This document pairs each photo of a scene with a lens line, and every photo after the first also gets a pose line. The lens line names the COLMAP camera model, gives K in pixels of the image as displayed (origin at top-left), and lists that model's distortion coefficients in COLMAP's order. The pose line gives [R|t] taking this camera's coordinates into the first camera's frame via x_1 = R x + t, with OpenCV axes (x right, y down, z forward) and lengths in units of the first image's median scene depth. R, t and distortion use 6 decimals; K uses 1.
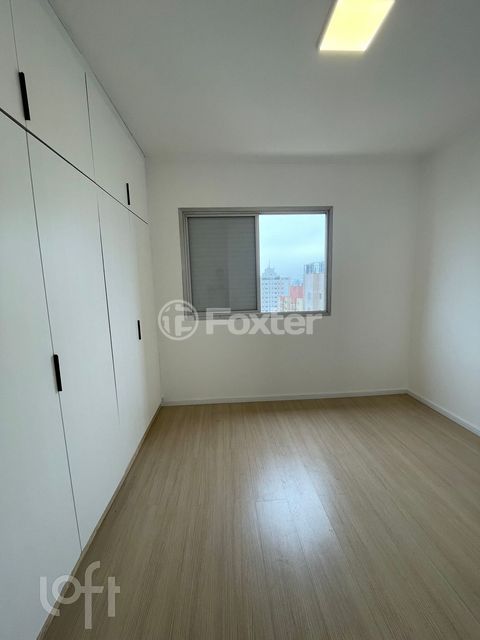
lens RADIAL K [[256.7, 0, 239.3], [0, 256.7, 320.3], [0, 0, 1]] dist [0.002563, 0.000014]
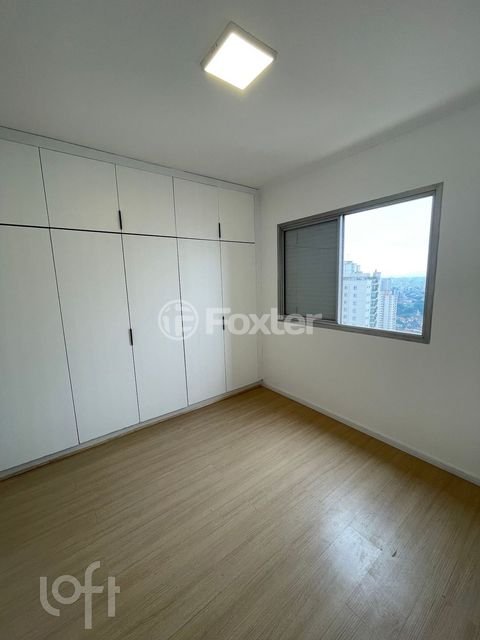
lens RADIAL K [[256.7, 0, 238.8], [0, 256.7, 318.9], [0, 0, 1]] dist [0.002563, 0.000014]
pose [[0.556416, 0.136951, -0.819540, 0.671588], [-0.098583, 0.990238, 0.098544, -0.108477], [0.825035, 0.025962, 0.564485, 0.206337]]
